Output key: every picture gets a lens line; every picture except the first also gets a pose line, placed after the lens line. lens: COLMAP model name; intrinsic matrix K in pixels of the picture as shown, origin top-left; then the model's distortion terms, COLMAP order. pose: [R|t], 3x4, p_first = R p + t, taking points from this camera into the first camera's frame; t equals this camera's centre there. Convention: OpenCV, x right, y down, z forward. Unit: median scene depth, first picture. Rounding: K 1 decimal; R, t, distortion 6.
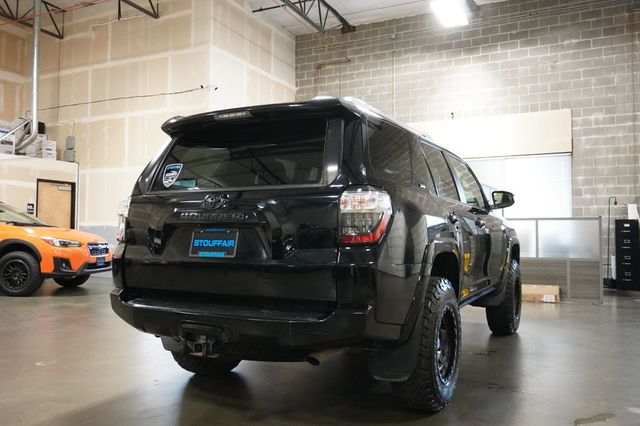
lens RADIAL K [[525.8, 0, 321.3], [0, 525.8, 215.3], [0, 0, 1]] dist [0.004845, 0.004018]
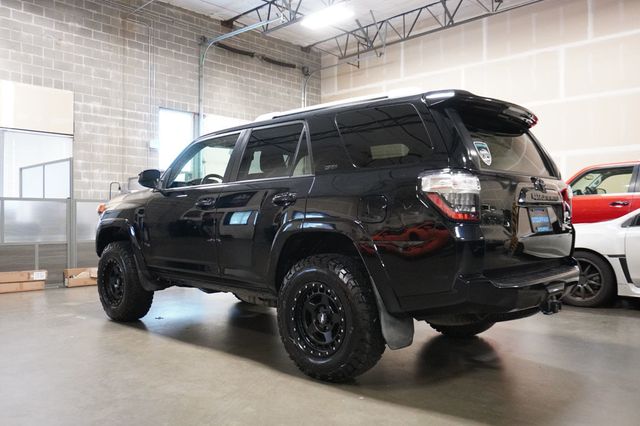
lens RADIAL K [[563.6, 0, 320.1], [0, 563.6, 212.5], [0, 0, 1]] dist [0.004554, 0.004659]
pose [[0.275773, 0.011011, 0.961160, -0.434290], [-0.027037, 0.999628, -0.003695, 0.019265], [-0.960843, -0.024968, 0.275968, 0.248699]]
